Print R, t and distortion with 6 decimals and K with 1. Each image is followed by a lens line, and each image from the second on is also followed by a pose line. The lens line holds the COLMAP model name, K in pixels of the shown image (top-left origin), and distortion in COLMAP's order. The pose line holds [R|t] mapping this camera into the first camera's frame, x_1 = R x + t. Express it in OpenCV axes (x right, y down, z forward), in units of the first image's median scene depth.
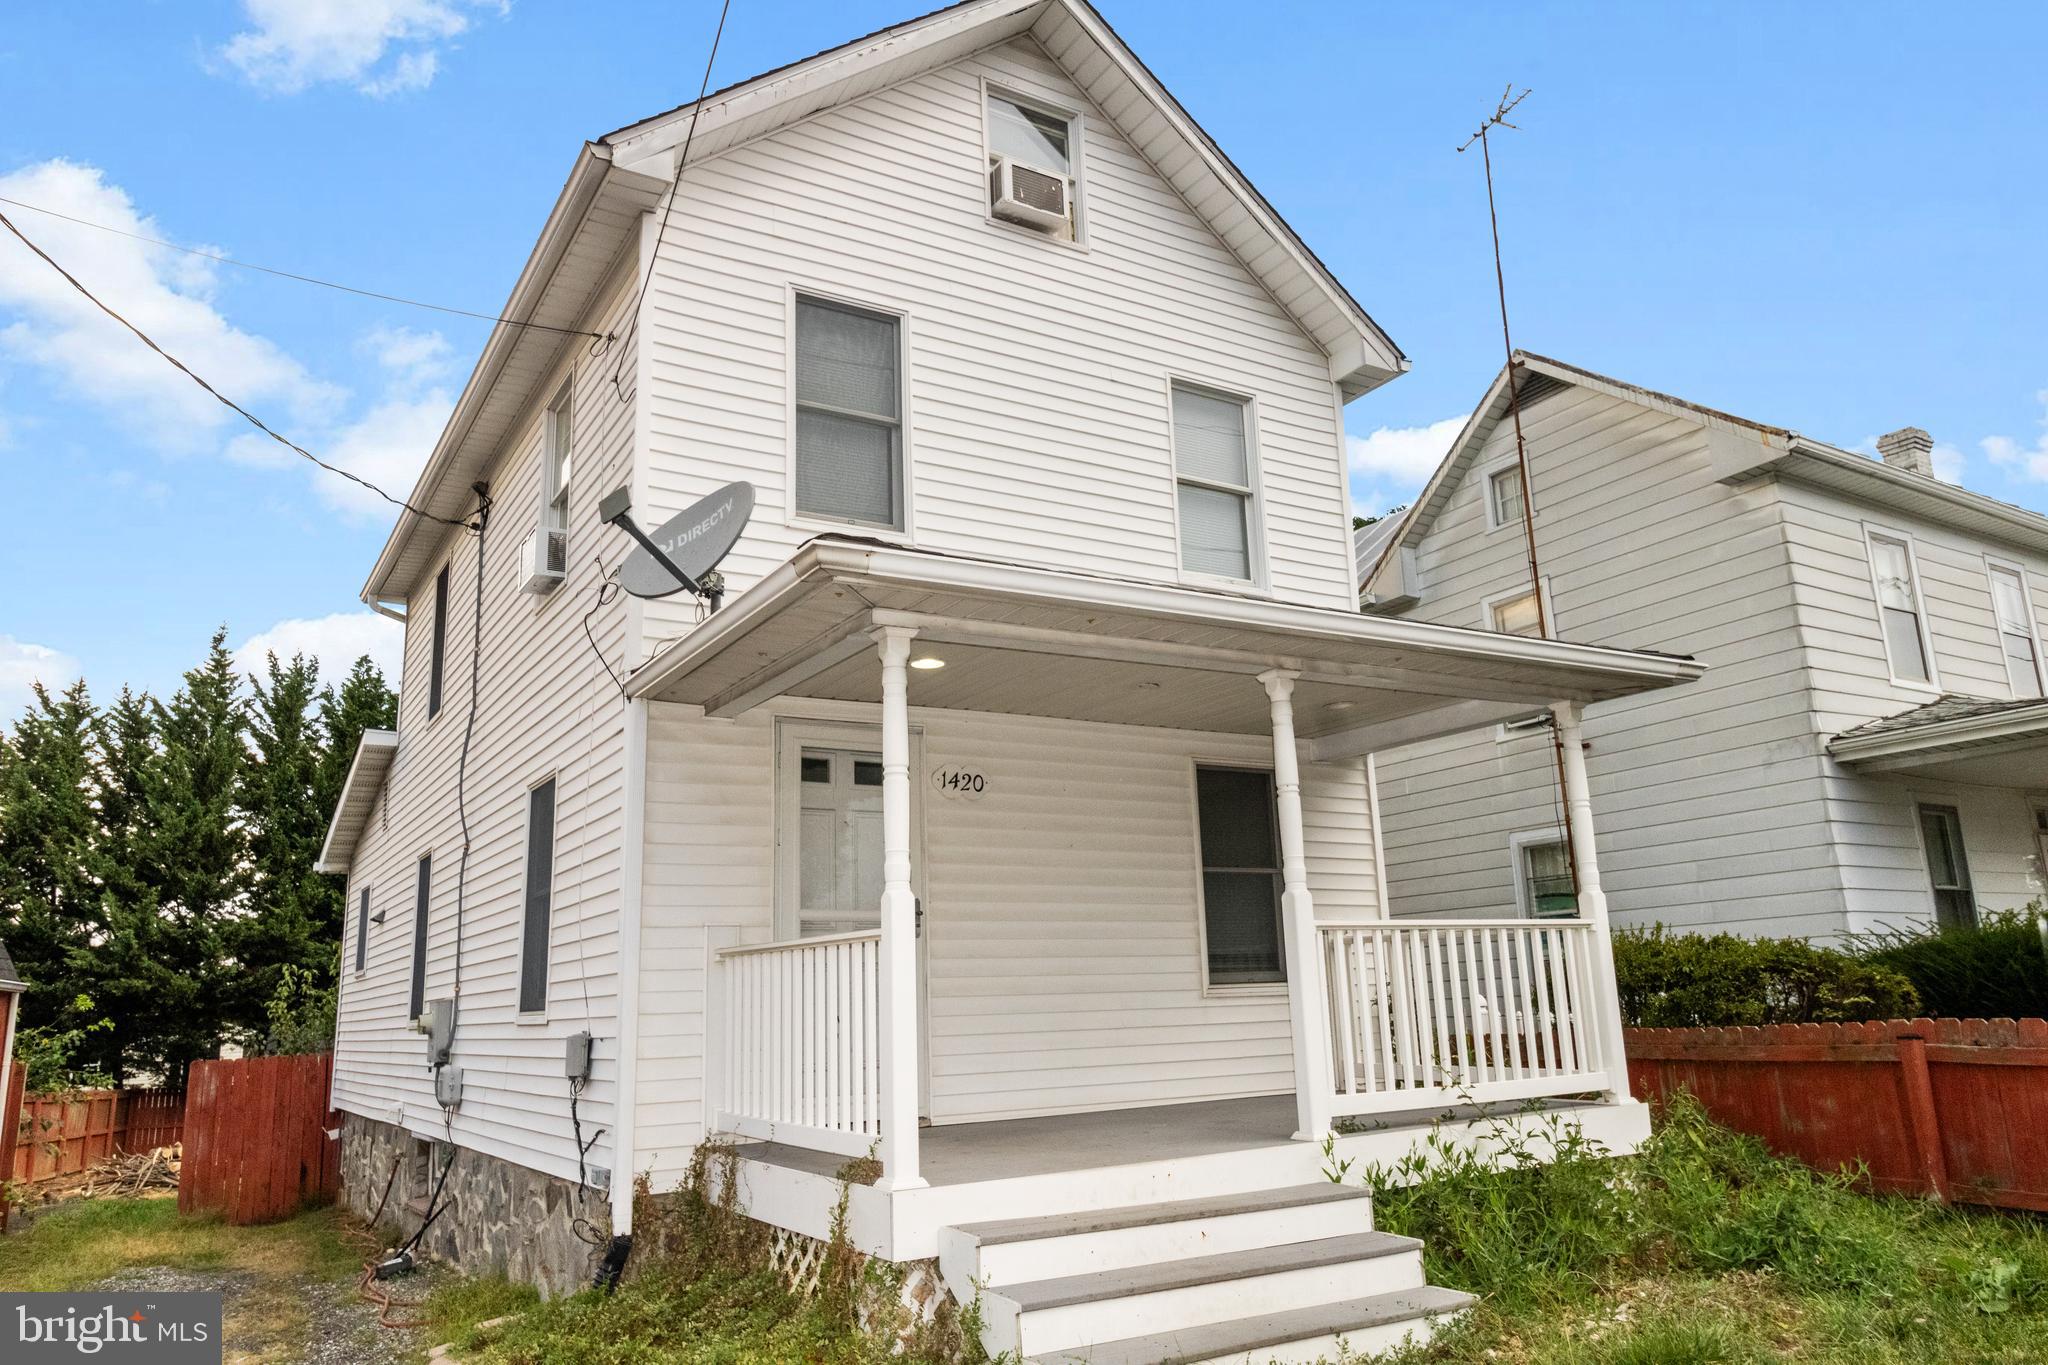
lens RADIAL K [[1426.3, 0, 1004.8], [0, 1426.3, 657.8], [0, 0, 1]] dist [-0.008050, 0.008273]
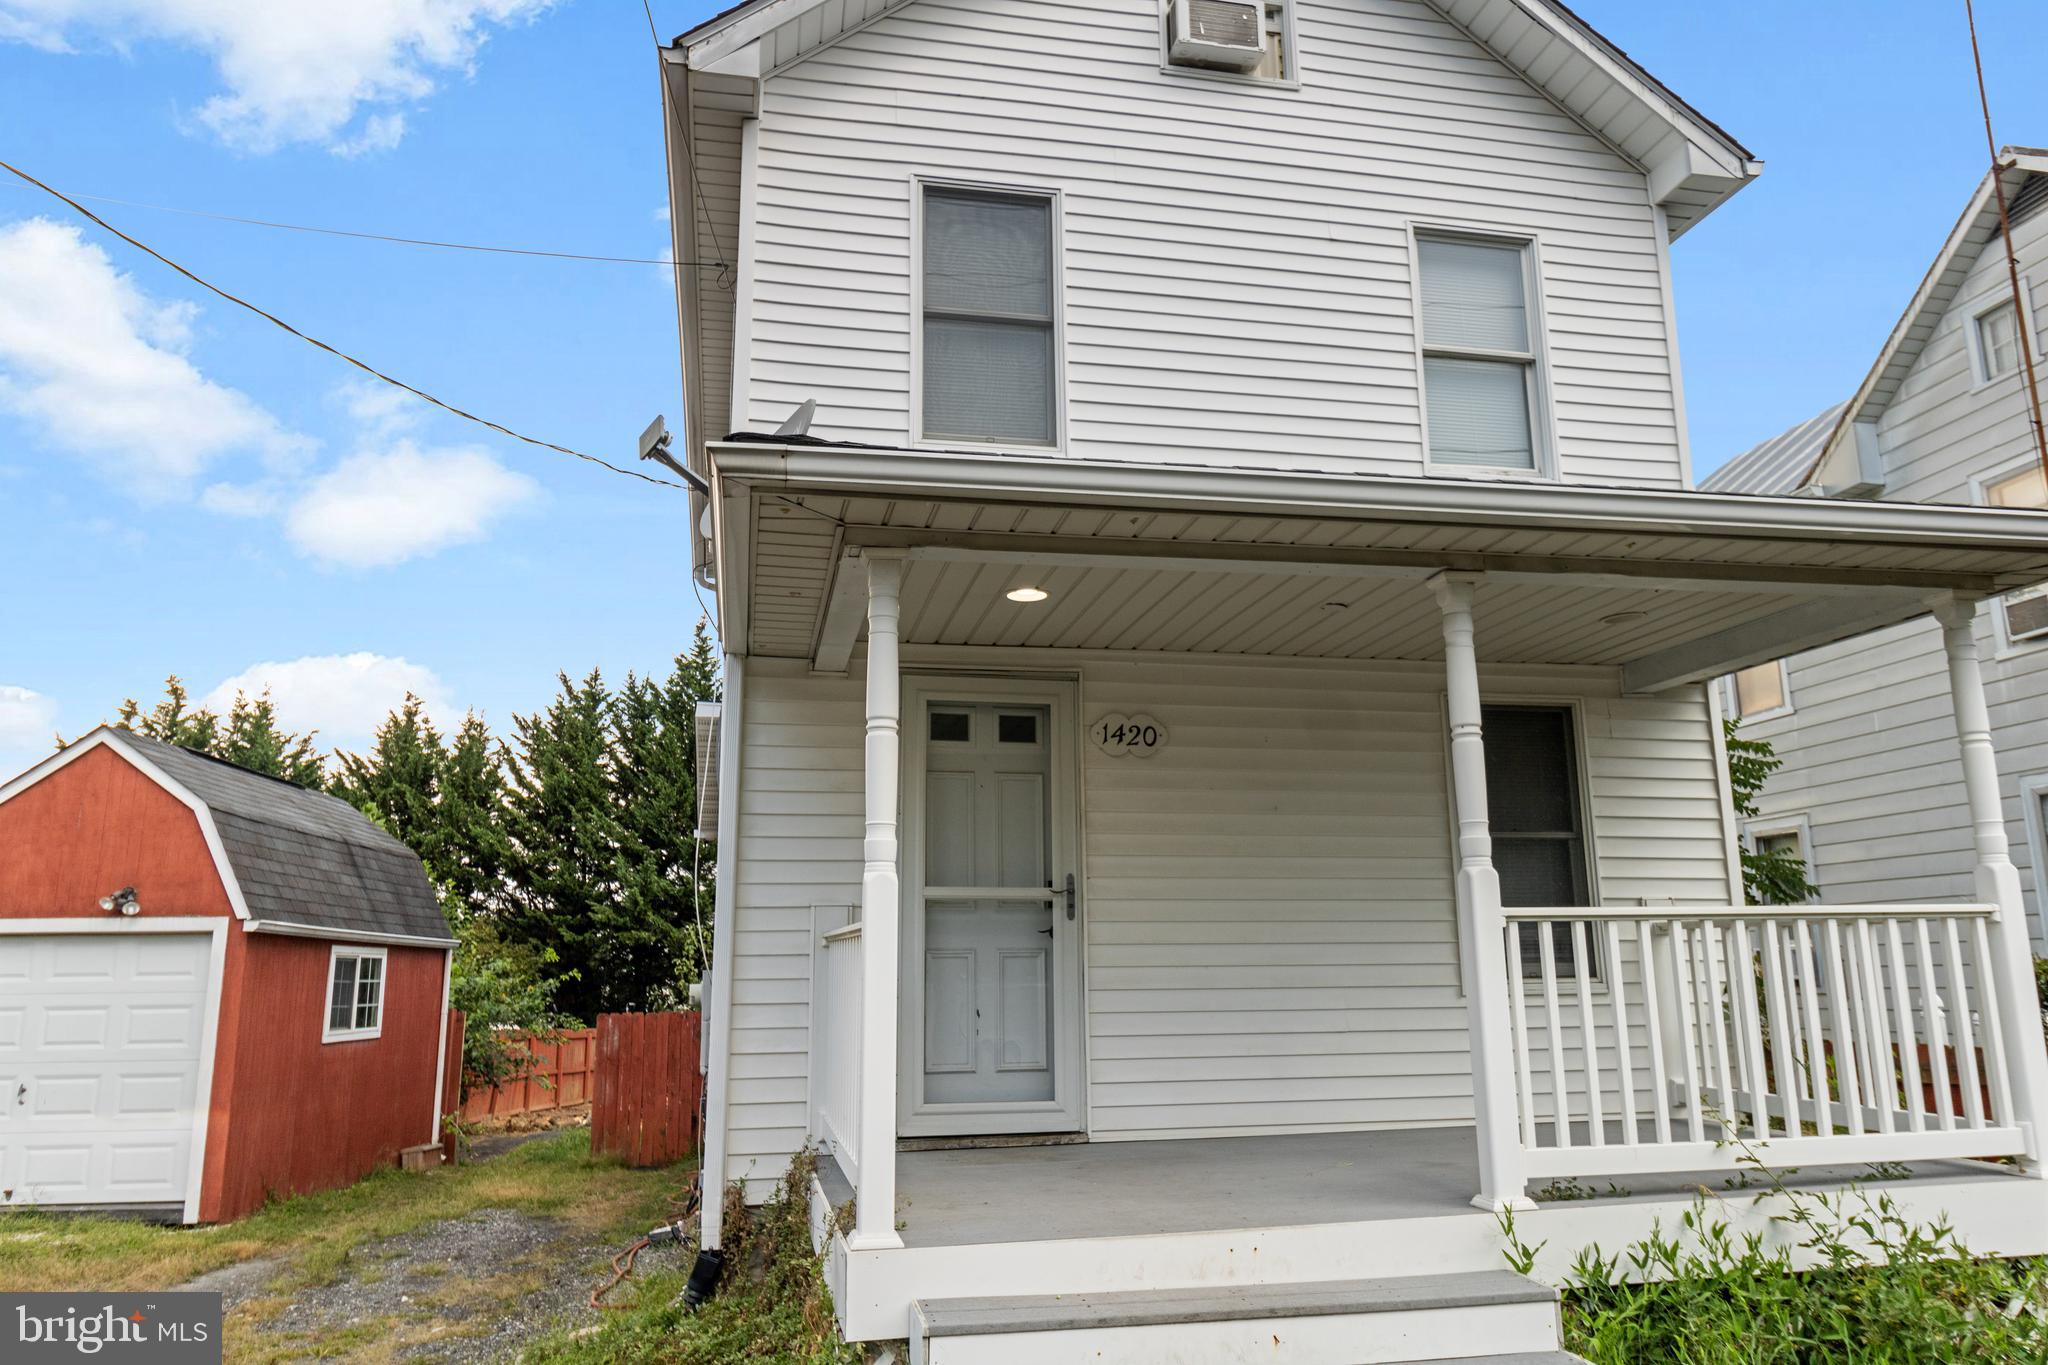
lens RADIAL K [[1426.3, 0, 984.7], [0, 1426.3, 661.9], [0, 0, 1]] dist [-0.008050, 0.008273]
pose [[0.942087, -0.049412, -0.331707, 0.143743], [0.060091, 0.997950, 0.022010, 0.016855], [0.329940, -0.040668, 0.943126, 0.150909]]
